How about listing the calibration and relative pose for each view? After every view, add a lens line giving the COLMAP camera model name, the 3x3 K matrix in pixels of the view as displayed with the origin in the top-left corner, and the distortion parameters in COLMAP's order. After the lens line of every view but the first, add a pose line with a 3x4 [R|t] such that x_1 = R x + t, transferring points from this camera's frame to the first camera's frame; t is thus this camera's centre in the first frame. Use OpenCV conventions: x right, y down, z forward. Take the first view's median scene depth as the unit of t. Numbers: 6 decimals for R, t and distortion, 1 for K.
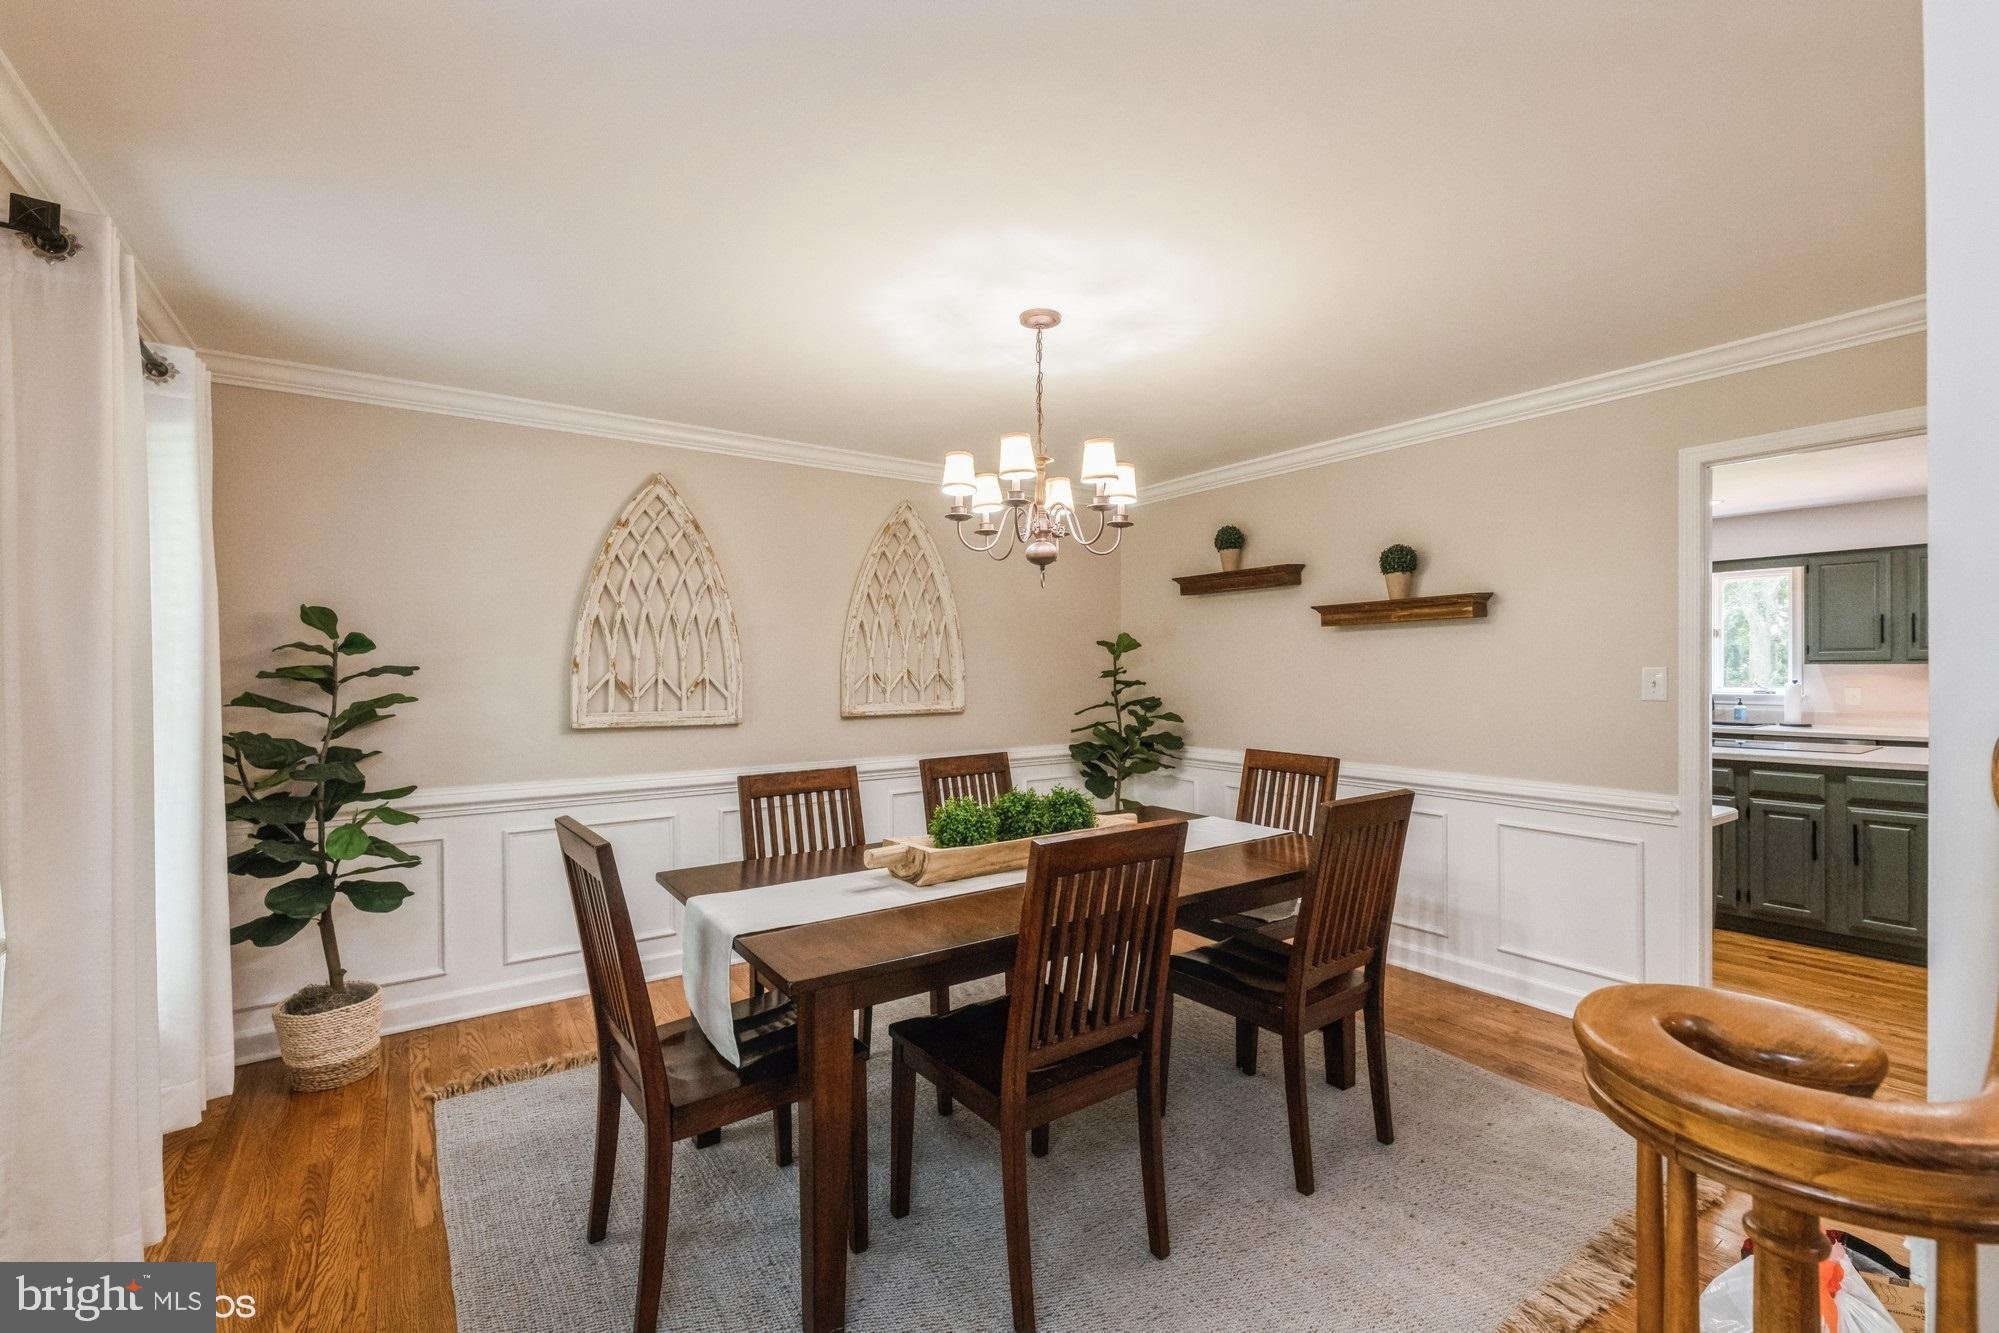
lens RADIAL K [[866.8, 0, 994.6], [0, 866.8, 677.1], [0, 0, 1]] dist [-0.003377, -0.002016]
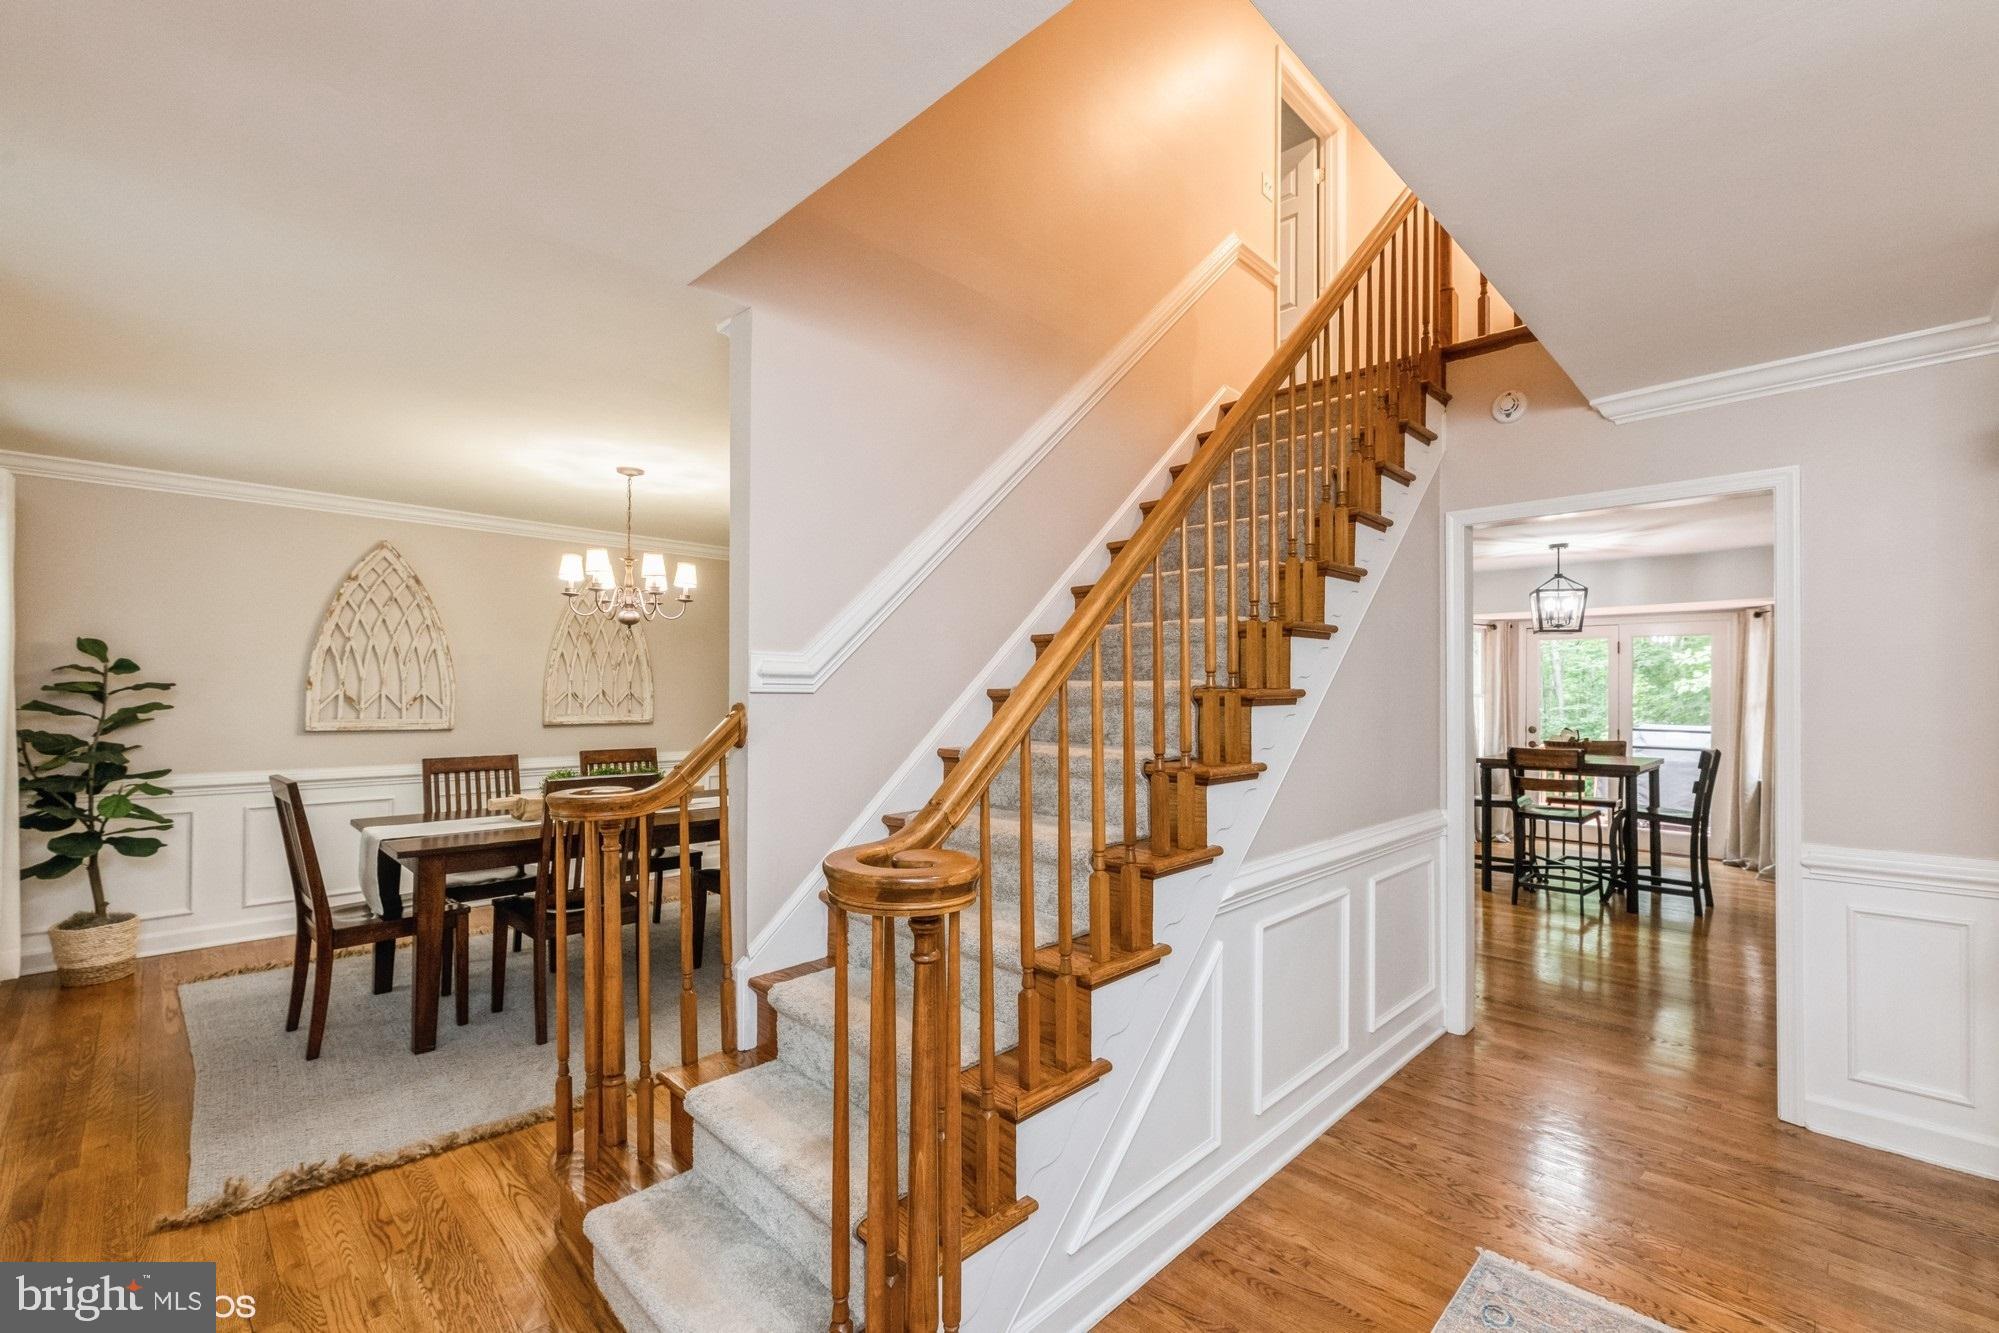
lens RADIAL K [[866.8, 0, 1013.4], [0, 866.8, 683.8], [0, 0, 1]] dist [-0.003377, -0.002016]
pose [[0.982024, 0.011239, 0.188419, 0.403649], [-0.007728, 0.999783, -0.019361, 0.004843], [-0.188596, 0.017557, 0.981898, -0.626704]]
